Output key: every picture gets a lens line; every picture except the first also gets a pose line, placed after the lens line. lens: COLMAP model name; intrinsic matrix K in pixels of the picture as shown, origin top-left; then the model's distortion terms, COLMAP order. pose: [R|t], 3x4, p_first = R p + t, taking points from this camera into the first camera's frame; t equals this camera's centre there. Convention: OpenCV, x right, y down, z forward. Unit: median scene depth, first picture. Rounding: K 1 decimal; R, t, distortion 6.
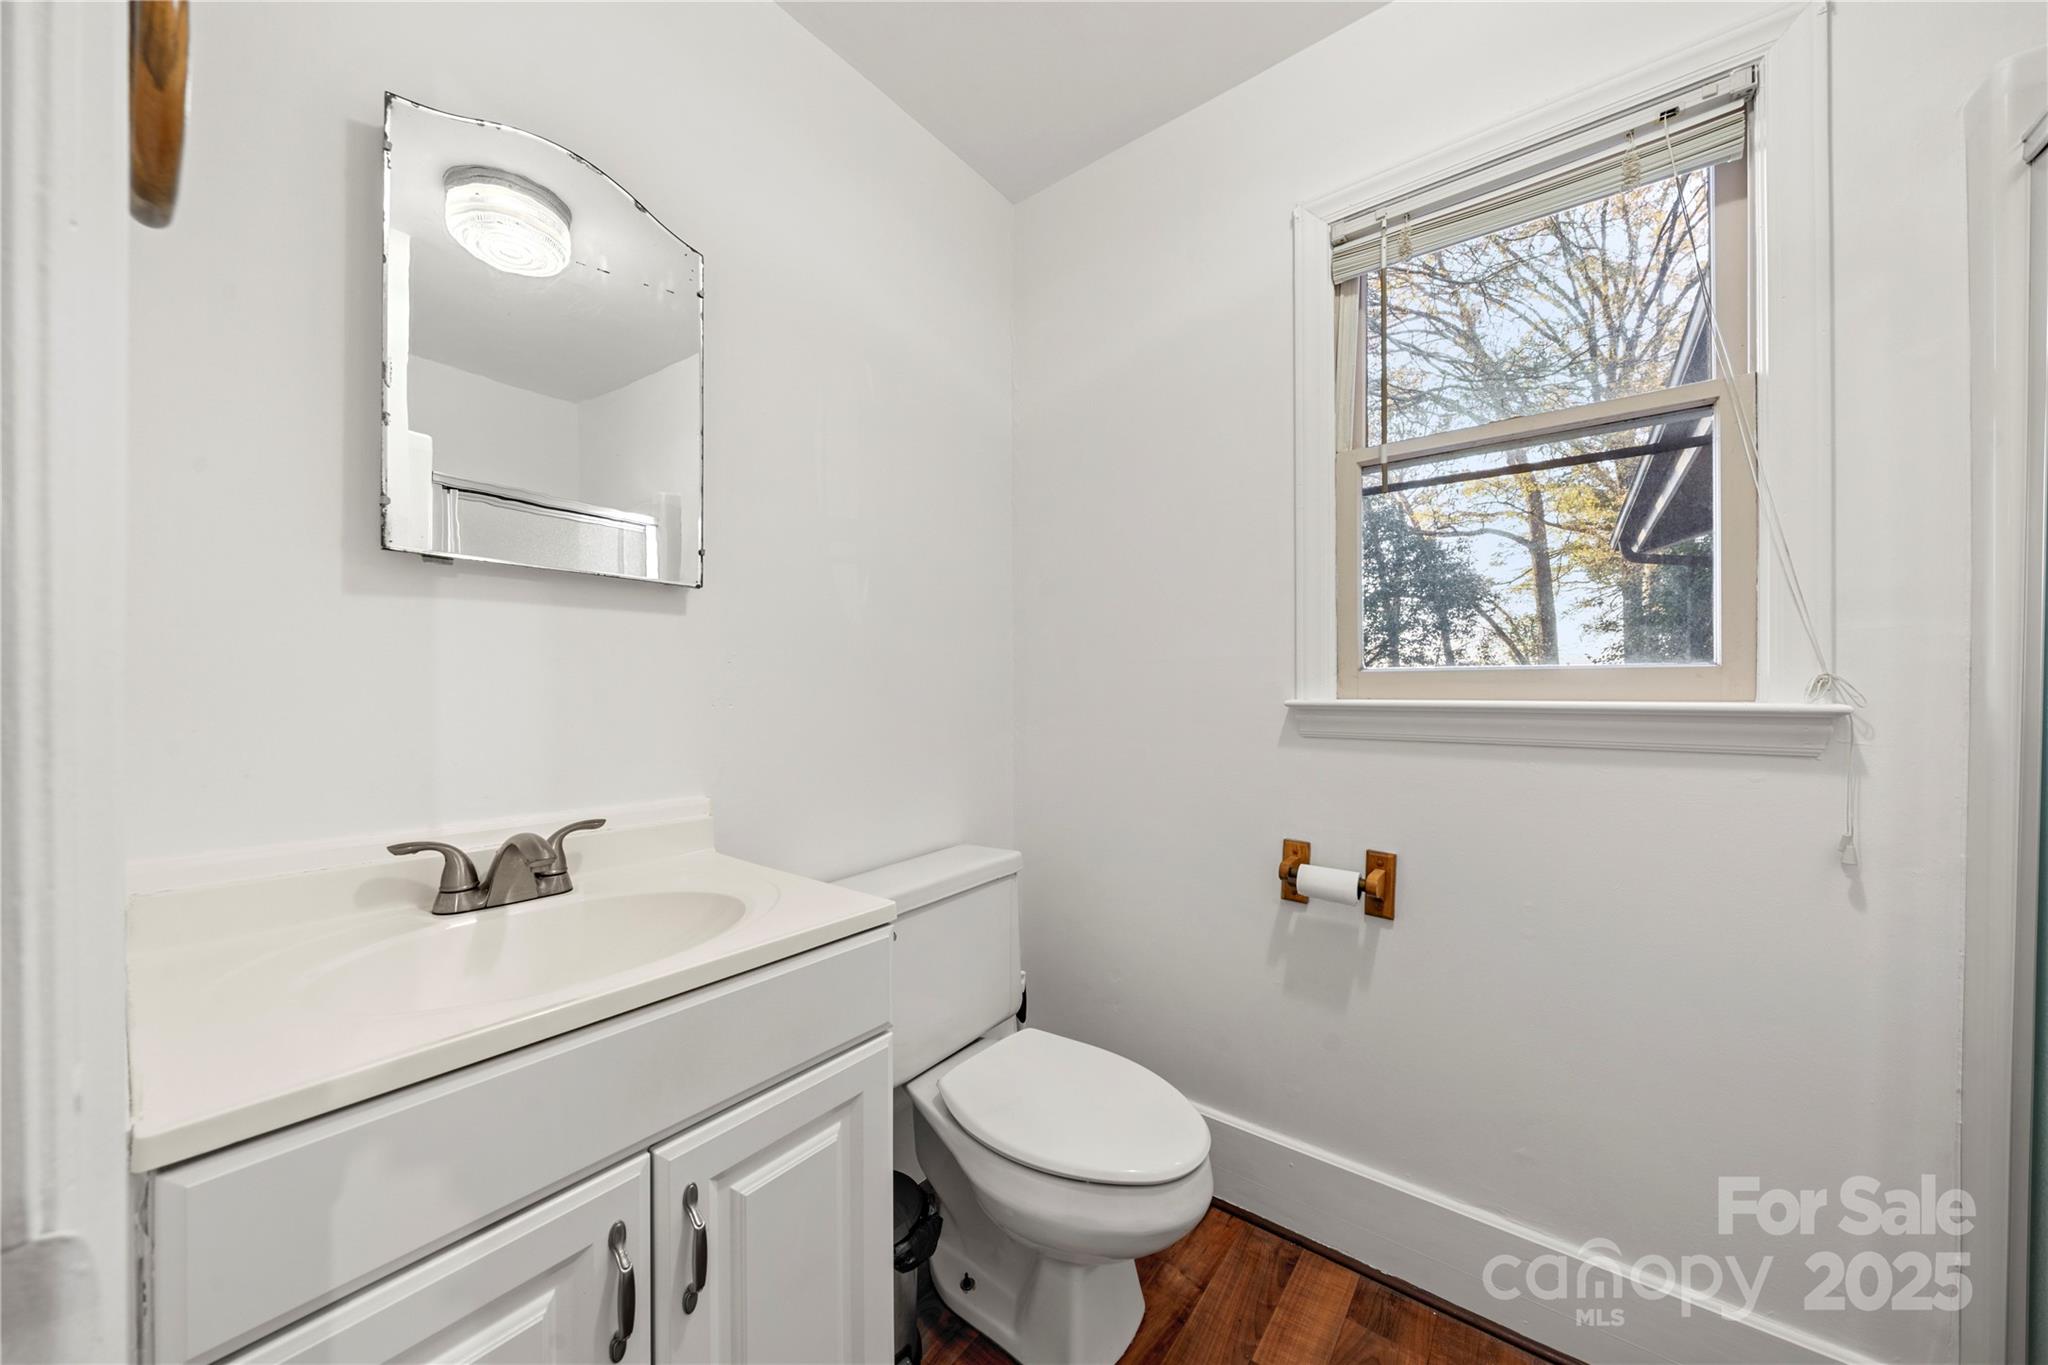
lens RADIAL K [[721.1, 0, 1029.1], [0, 721.1, 678.0], [0, 0, 1]] dist [-0.010610, -0.000095]
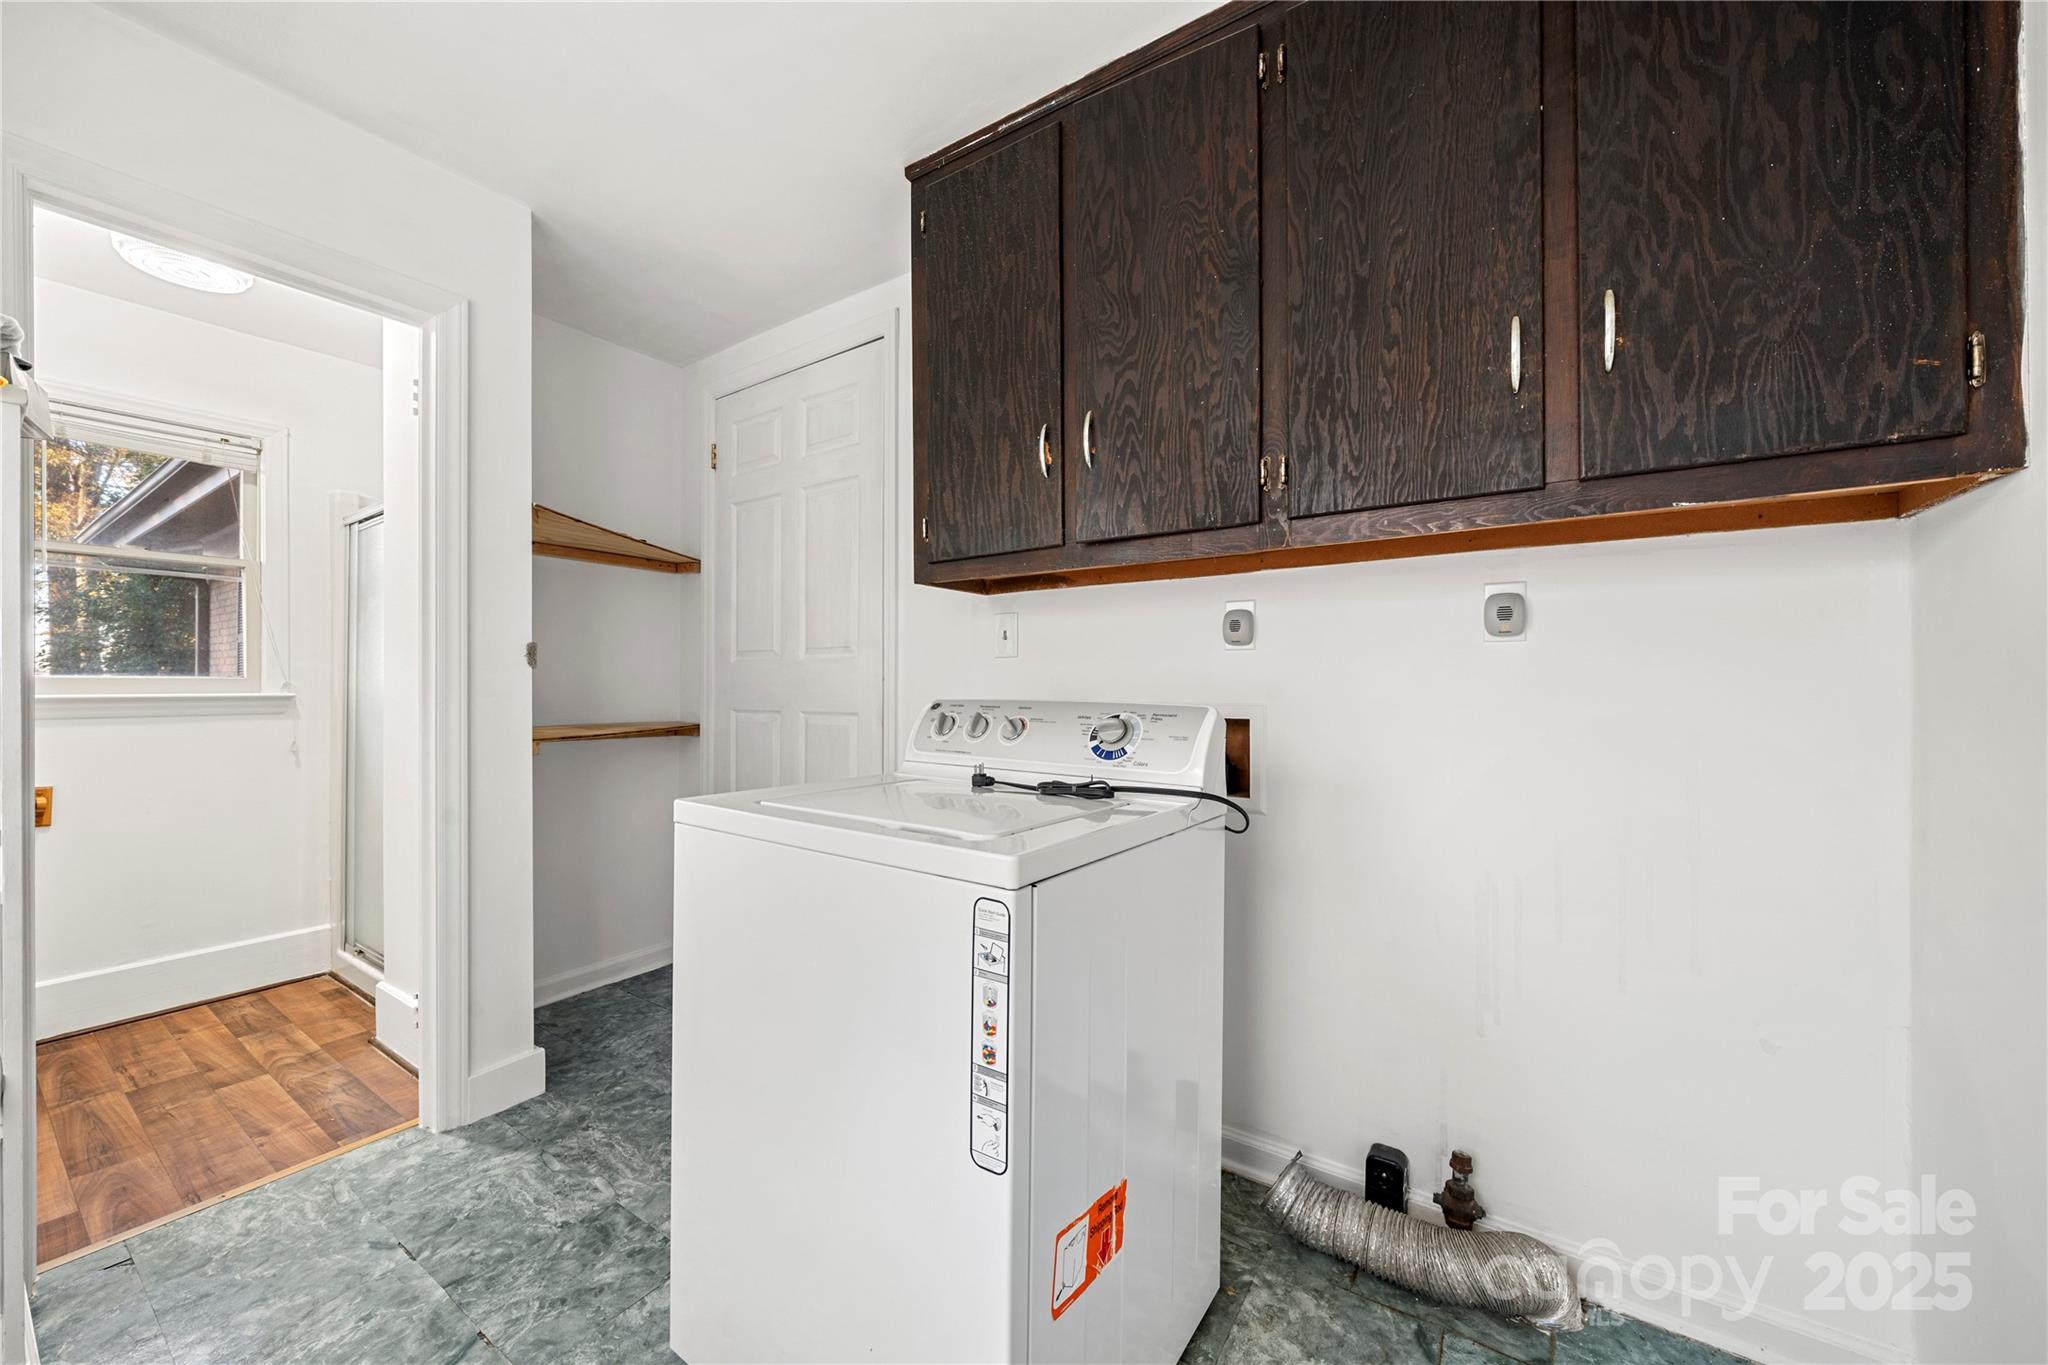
lens RADIAL K [[759.4, 0, 1025.0], [0, 759.4, 677.0], [0, 0, 1]] dist [-0.001474, -0.000172]
pose [[-0.045930, -0.001975, 0.998943, -1.380447], [-0.002907, 0.999994, 0.001844, -0.028255], [-0.998940, -0.002819, -0.045936, -1.222274]]
